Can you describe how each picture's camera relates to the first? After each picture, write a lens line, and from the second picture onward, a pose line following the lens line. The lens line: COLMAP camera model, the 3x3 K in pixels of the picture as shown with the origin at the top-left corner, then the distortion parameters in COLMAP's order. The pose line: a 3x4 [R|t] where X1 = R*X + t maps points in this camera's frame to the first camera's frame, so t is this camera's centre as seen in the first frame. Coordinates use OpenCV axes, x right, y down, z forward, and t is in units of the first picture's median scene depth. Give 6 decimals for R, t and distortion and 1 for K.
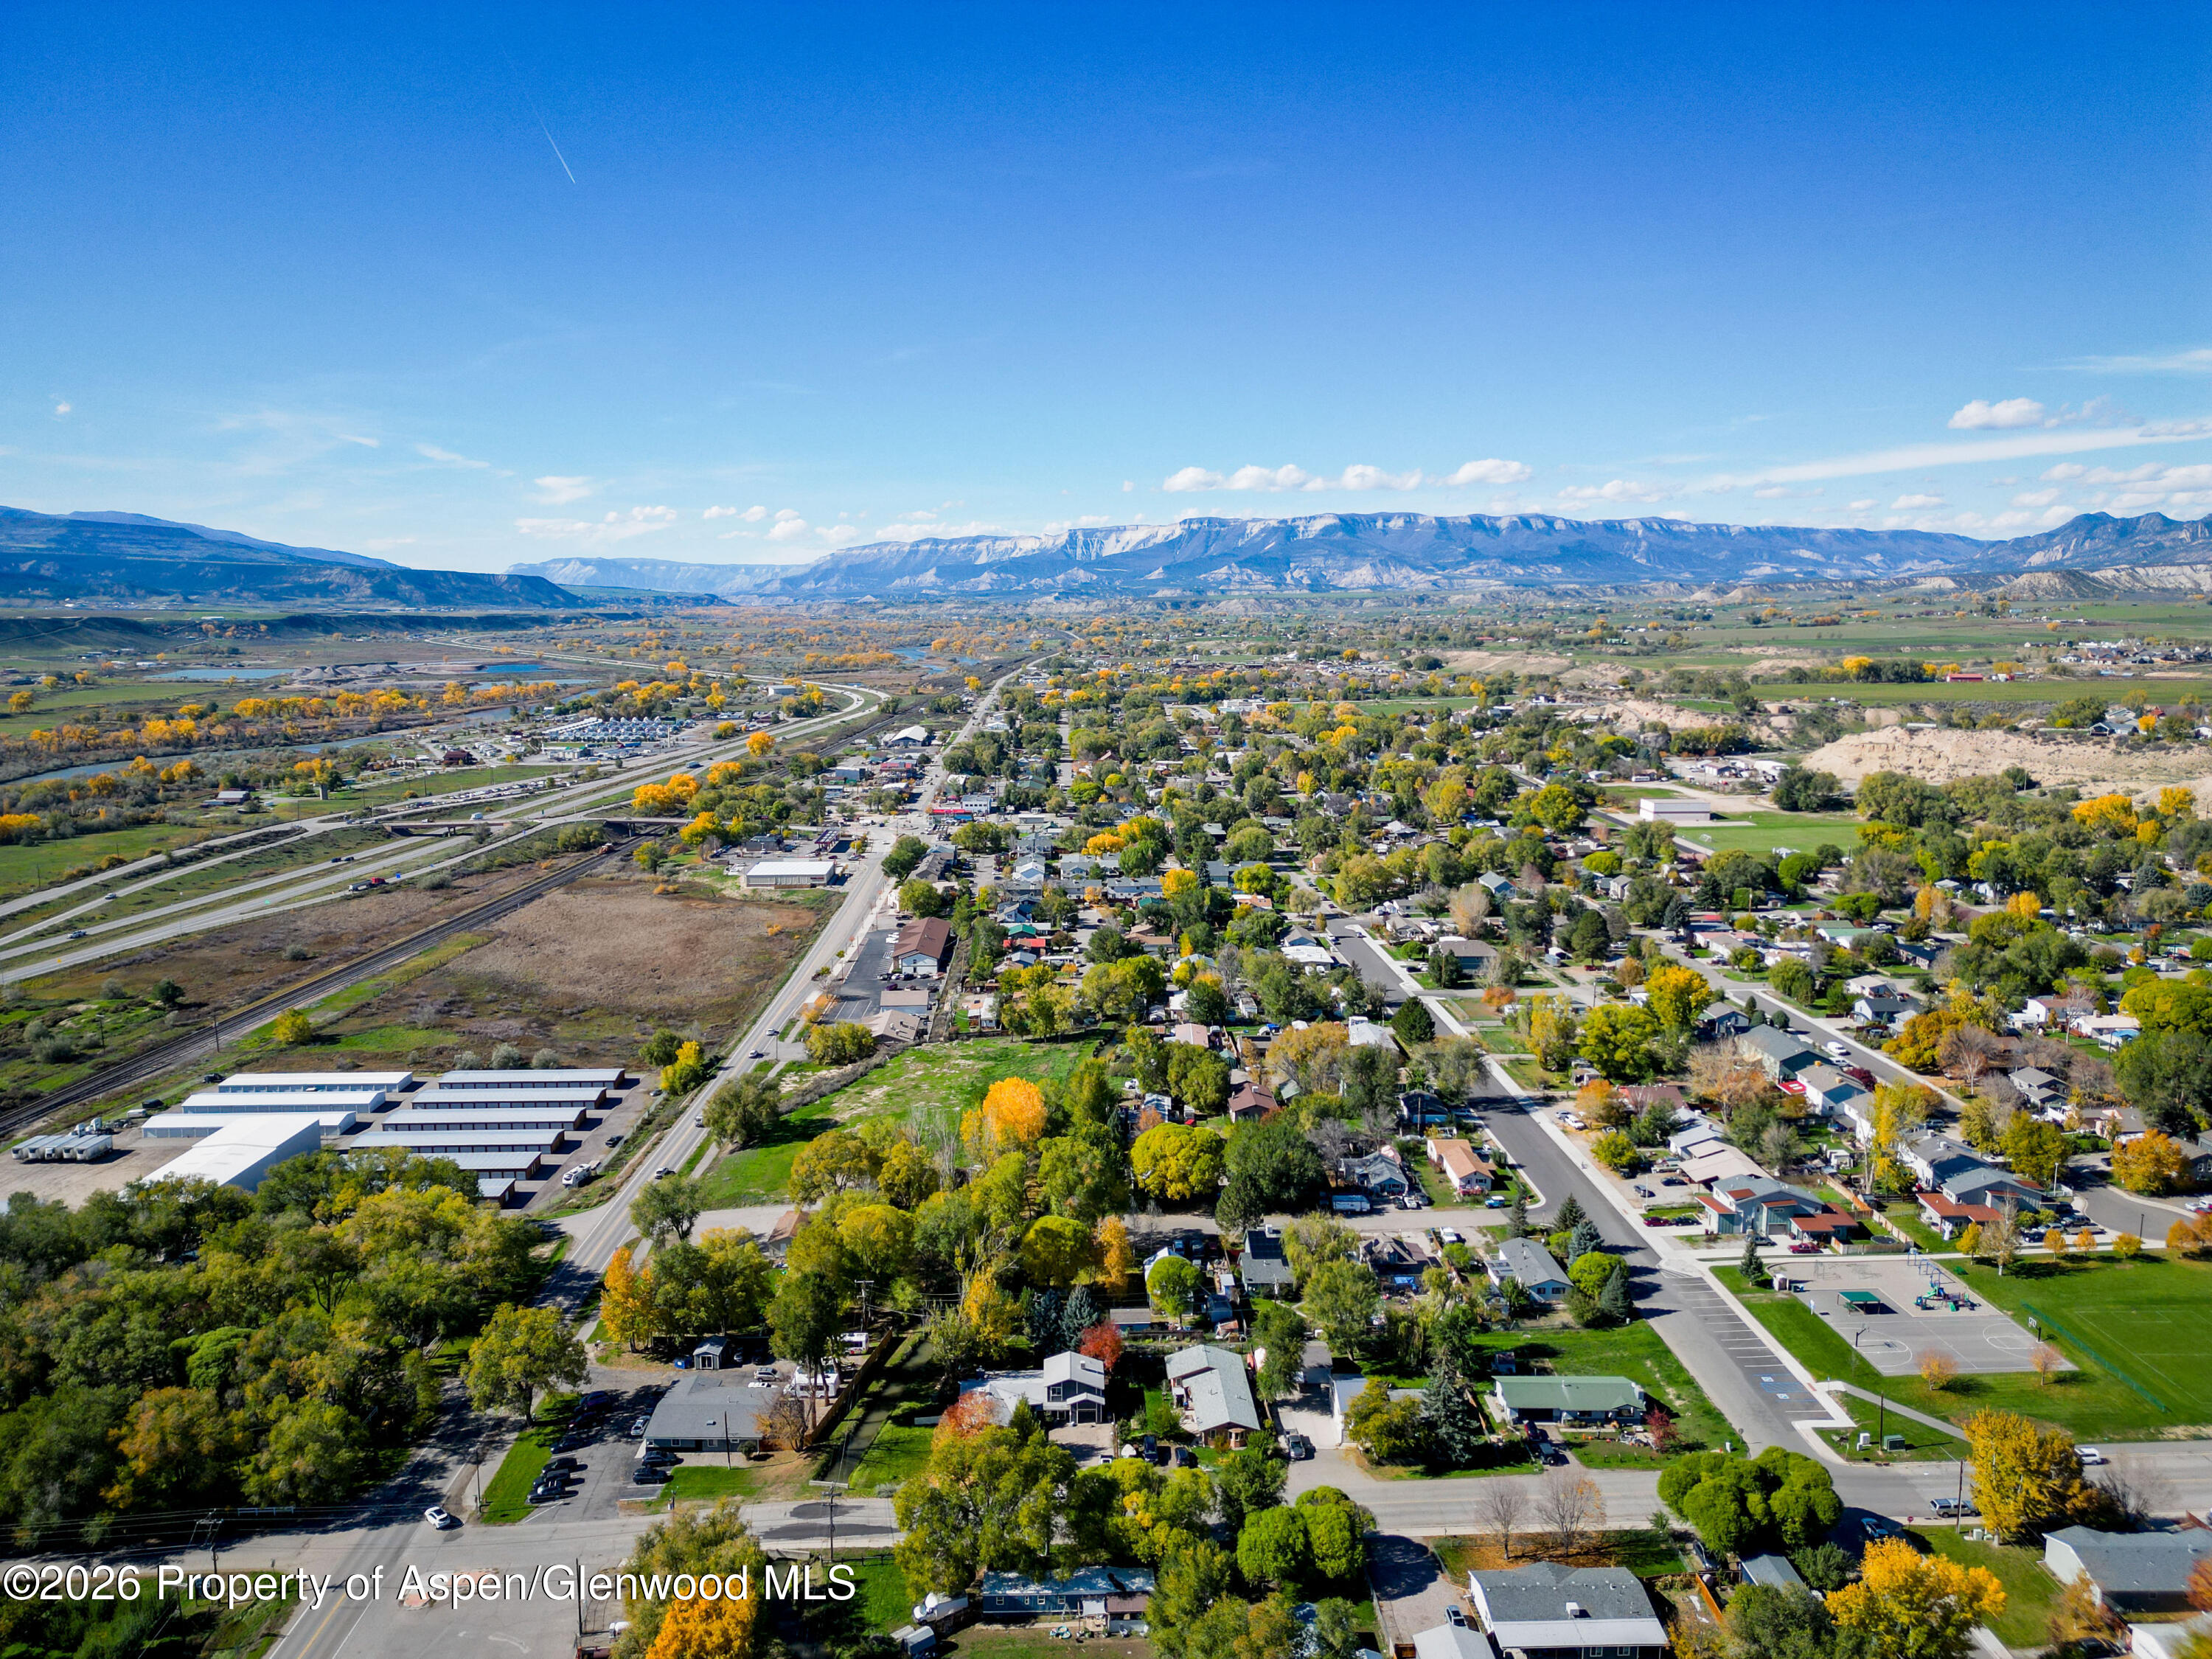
lens RADIAL K [[1536.3, 0, 1097.7], [0, 1536.3, 859.0], [0, 0, 1]] dist [0.098630, -0.104974]
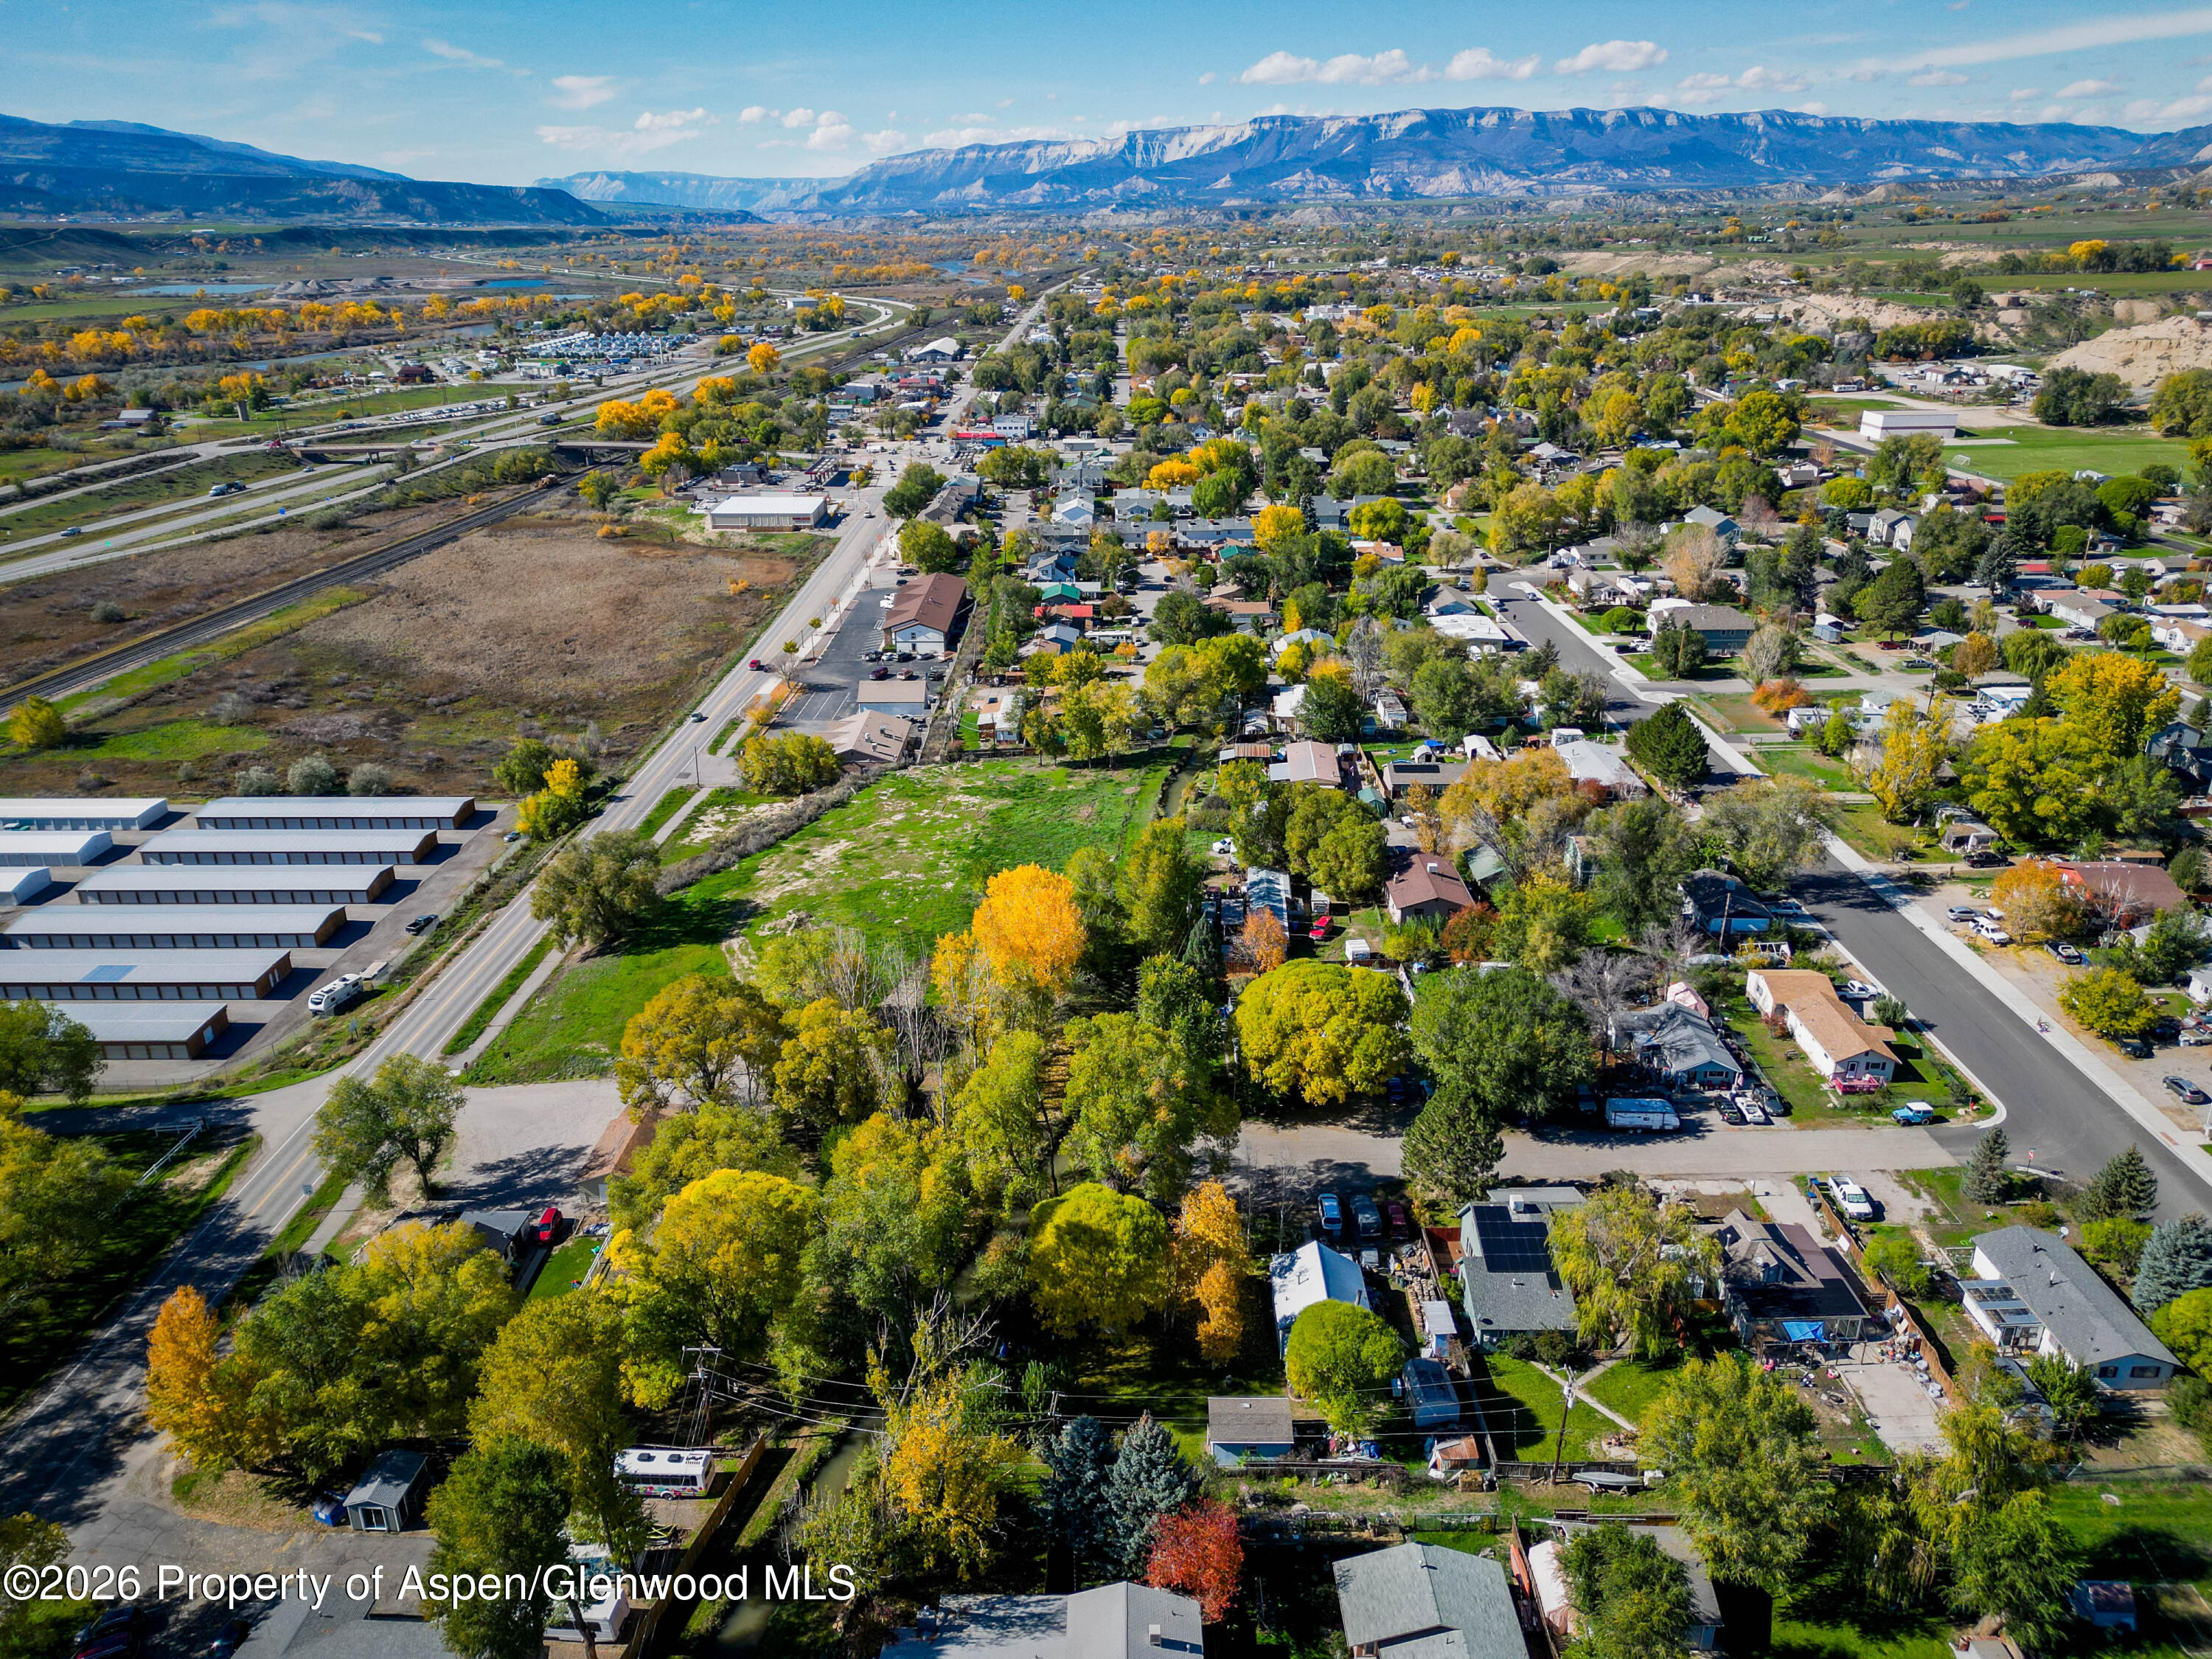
lens RADIAL K [[1536.3, 0, 1097.7], [0, 1536.3, 859.0], [0, 0, 1]] dist [0.098630, -0.104974]
pose [[0.999333, 0.007712, -0.035703, -0.004182], [0.000448, 0.974793, 0.223109, 0.005893], [0.036524, -0.222976, 0.974139, 0.222347]]
